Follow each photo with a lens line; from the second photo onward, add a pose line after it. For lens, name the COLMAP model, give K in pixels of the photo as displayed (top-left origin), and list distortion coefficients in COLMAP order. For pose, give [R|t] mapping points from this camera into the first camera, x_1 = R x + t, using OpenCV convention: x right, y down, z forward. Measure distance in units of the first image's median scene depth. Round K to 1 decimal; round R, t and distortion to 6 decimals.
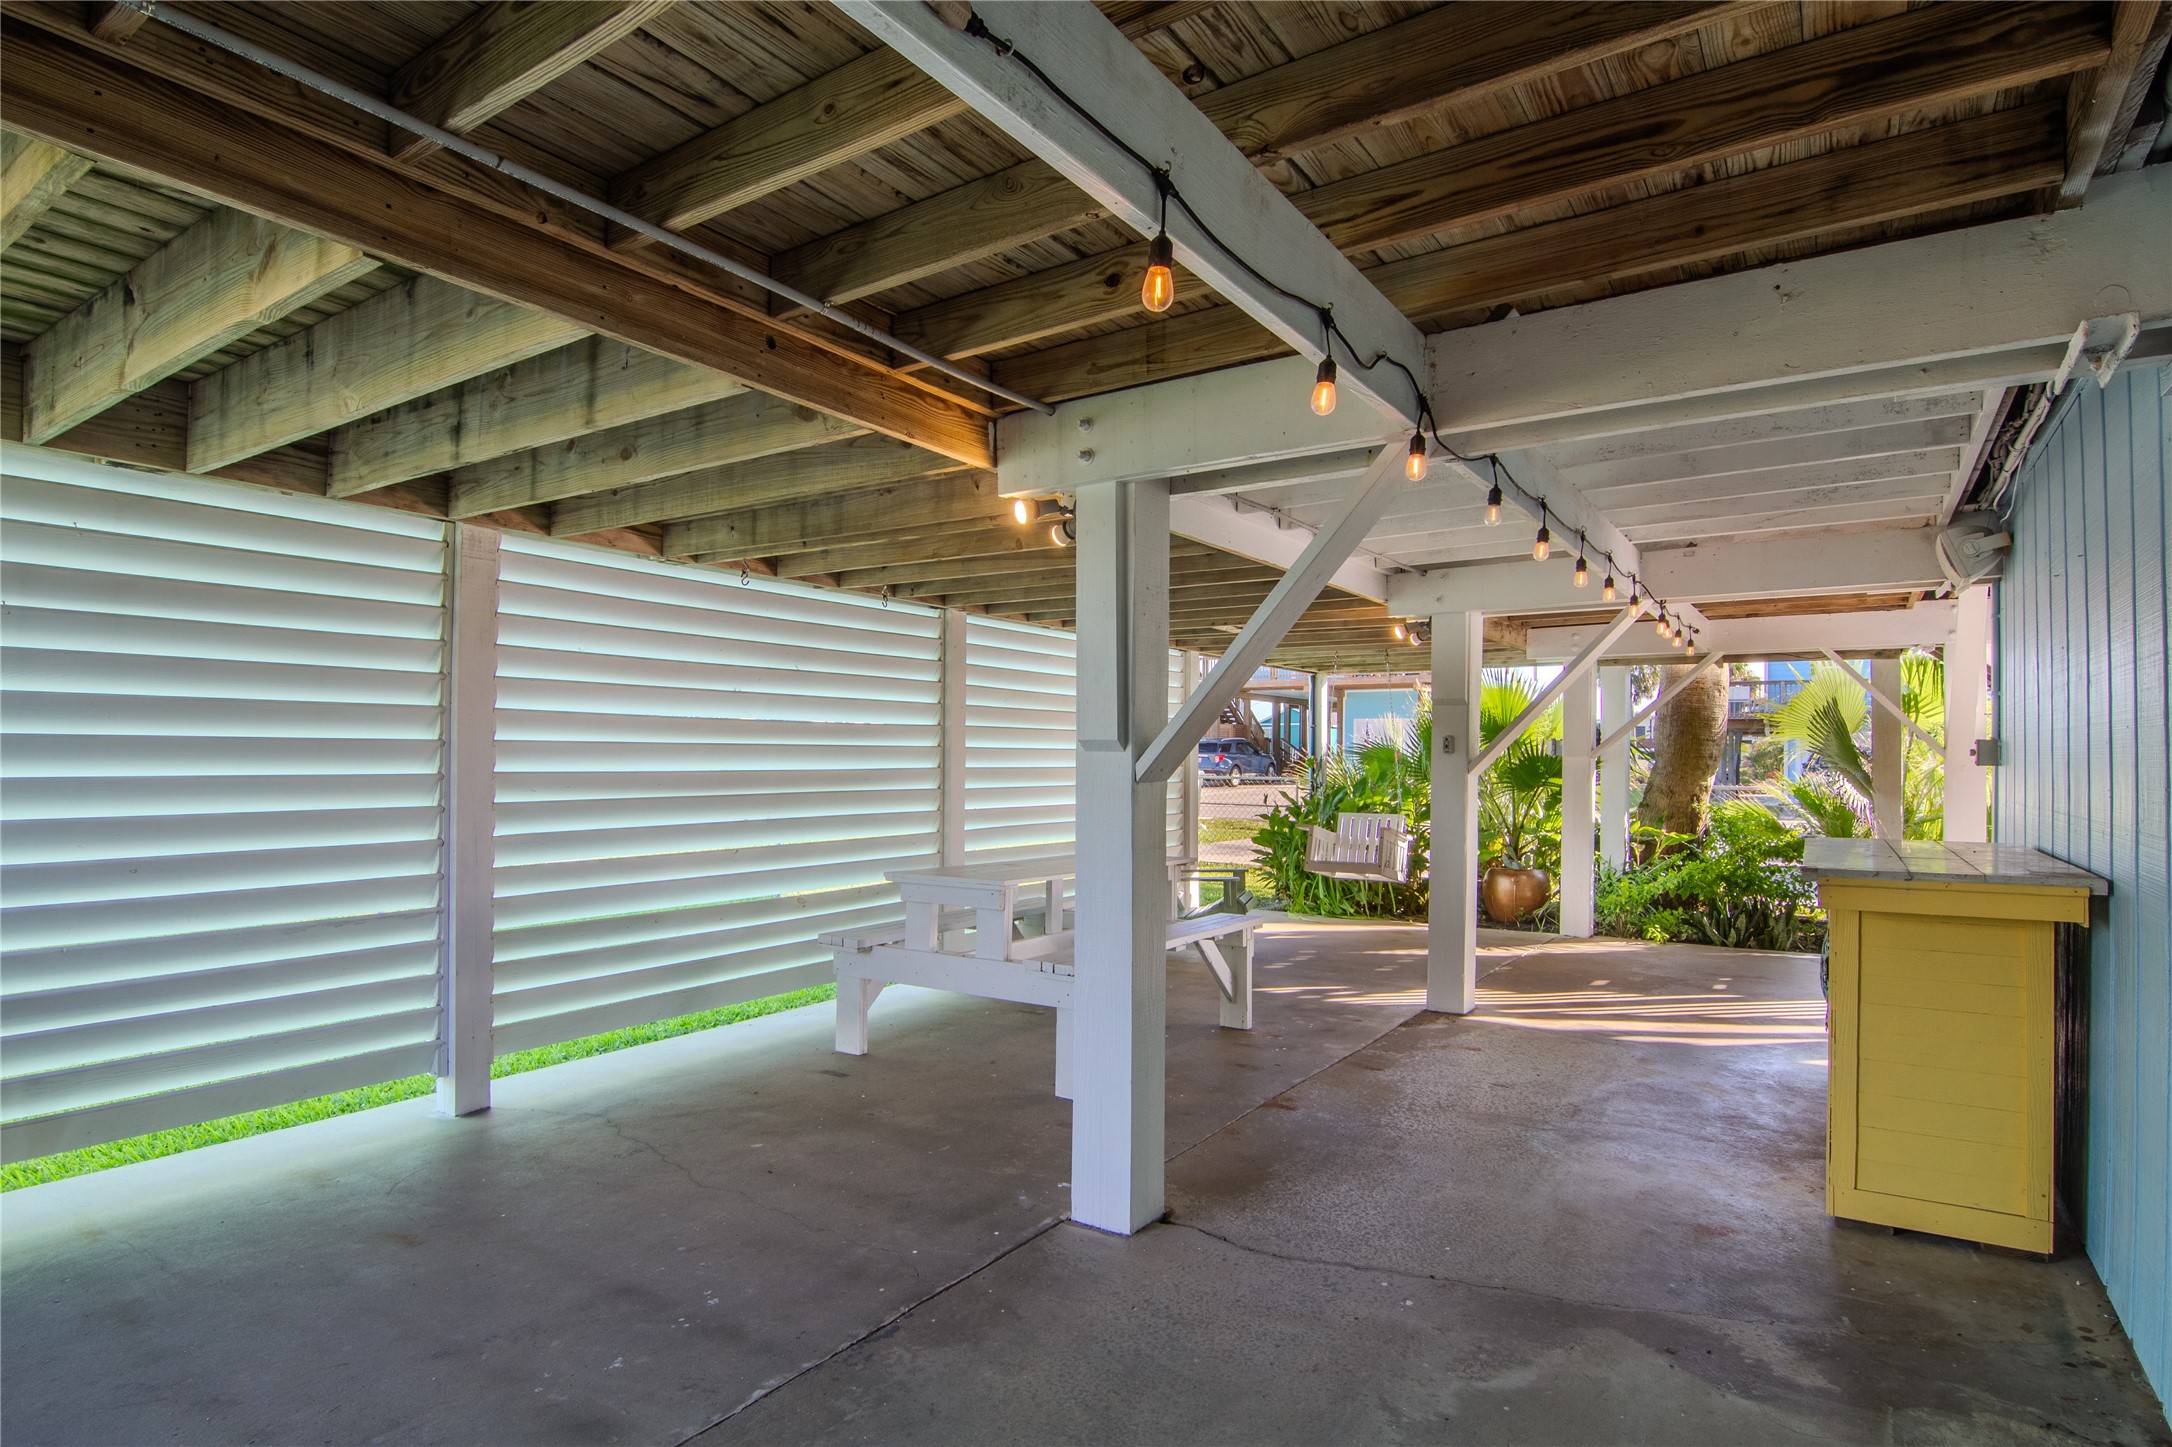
lens RADIAL K [[1129.3, 0, 1084.7], [0, 1129.3, 733.2], [0, 0, 1]] dist [-0.004700, -0.002426]
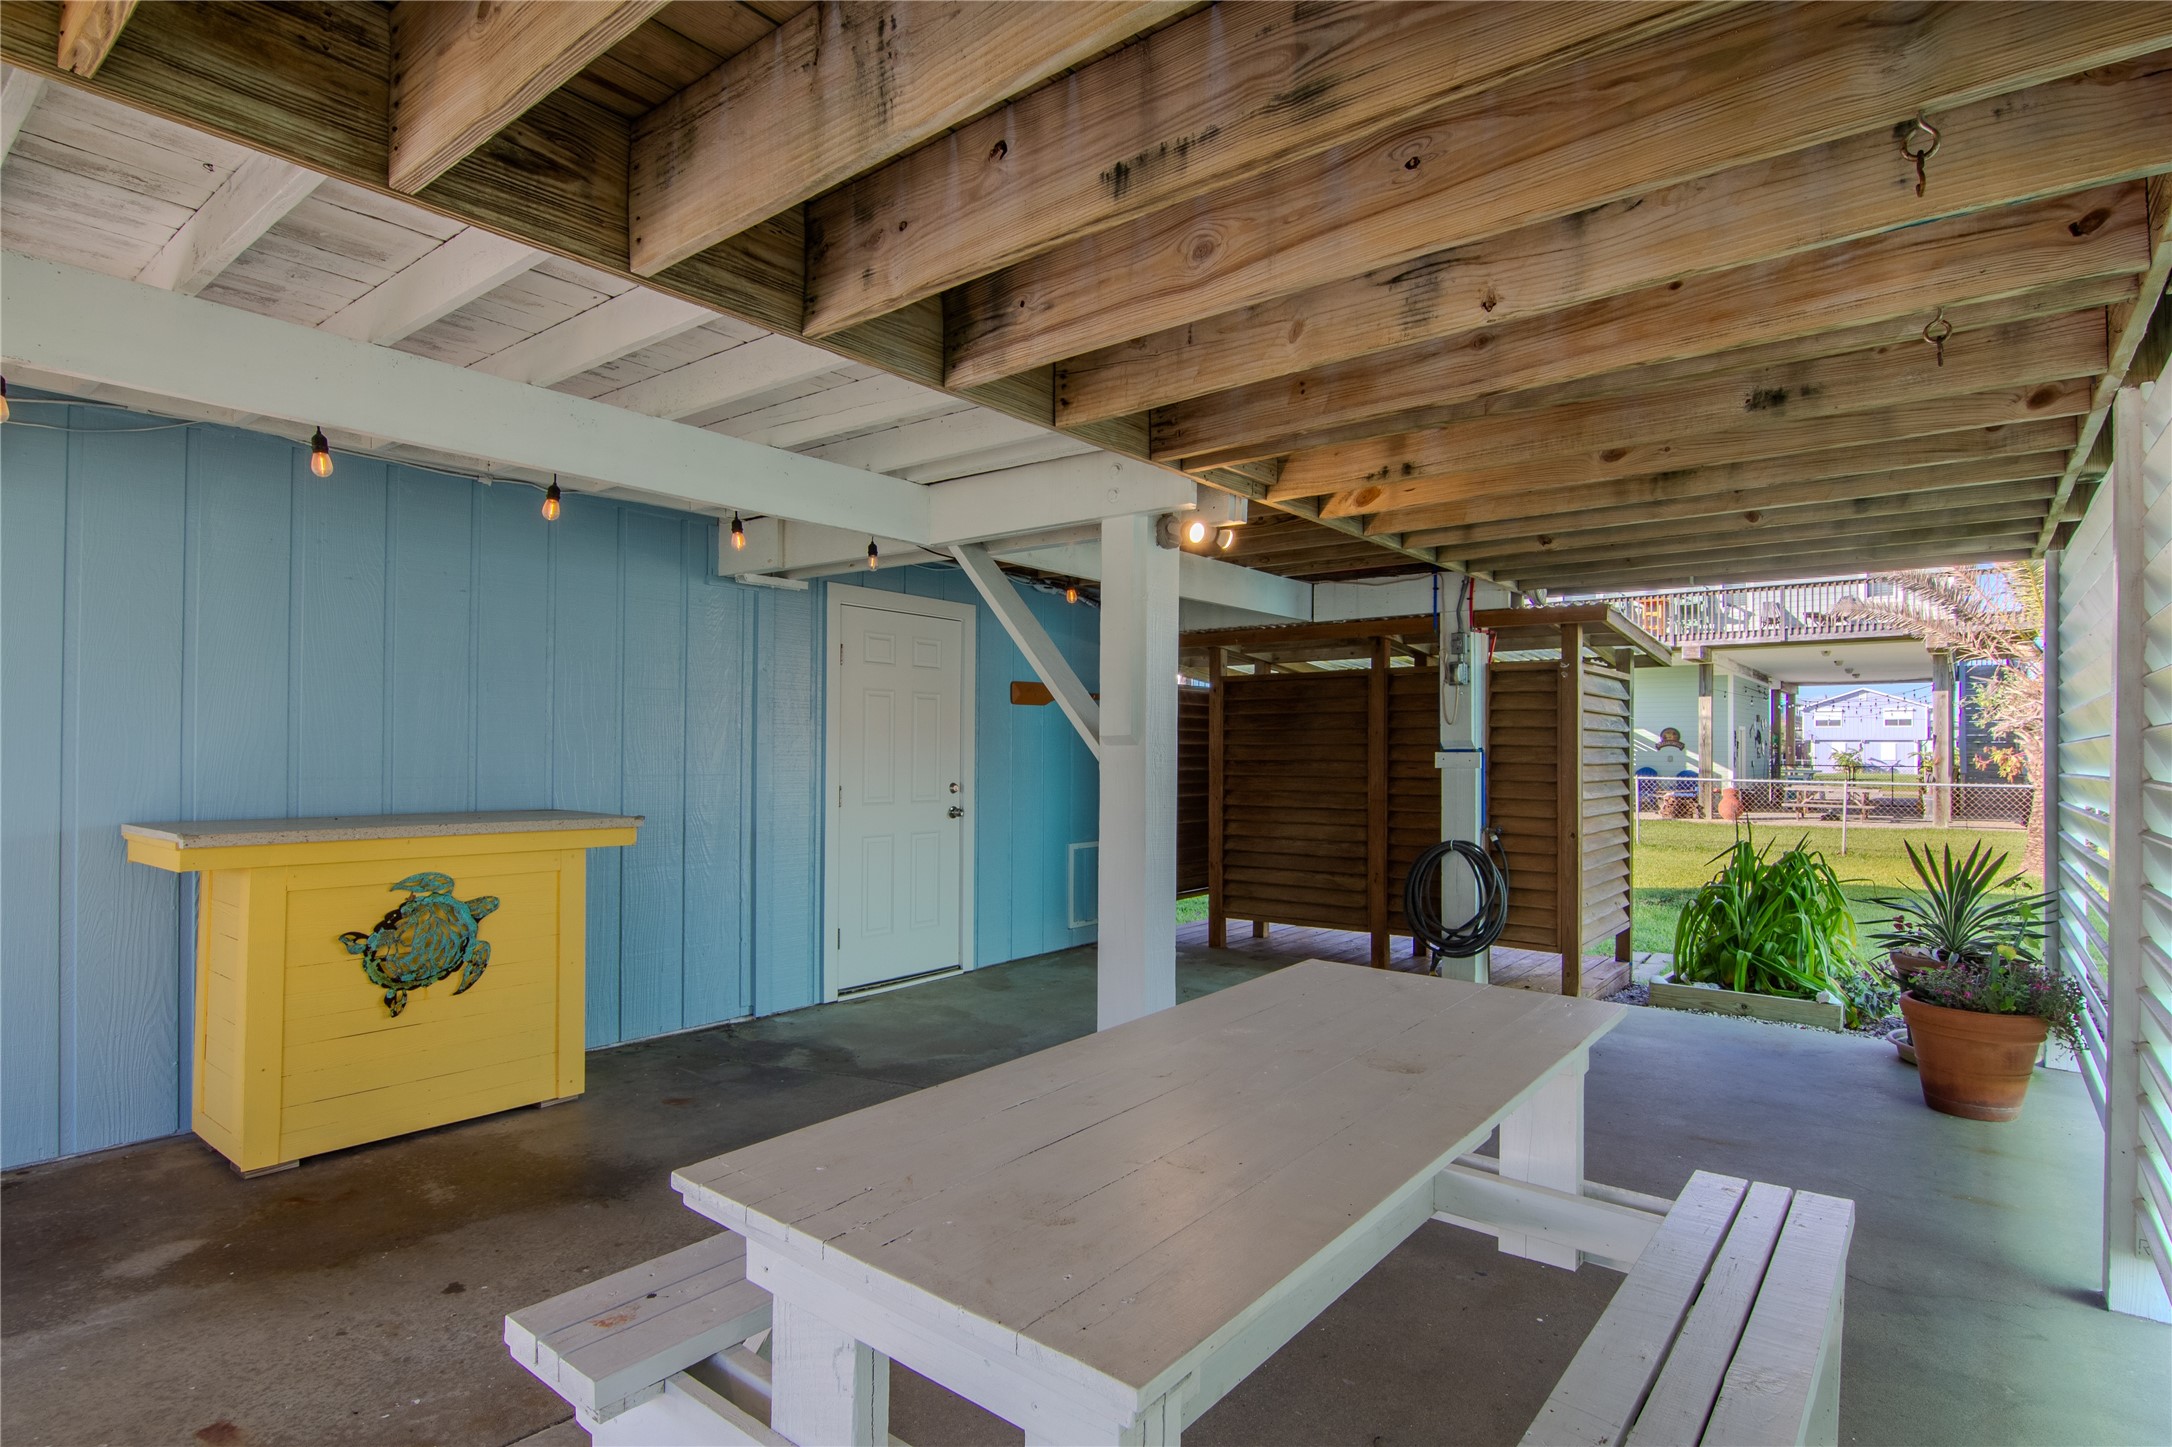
lens RADIAL K [[1129.3, 0, 1084.5], [0, 1129.3, 729.6], [0, 0, 1]] dist [-0.004700, -0.002426]
pose [[-0.996796, -0.005761, 0.079776, -0.008644], [-0.008059, 0.999561, -0.028510, 0.063001], [-0.079577, -0.029061, -0.996405, 2.938315]]
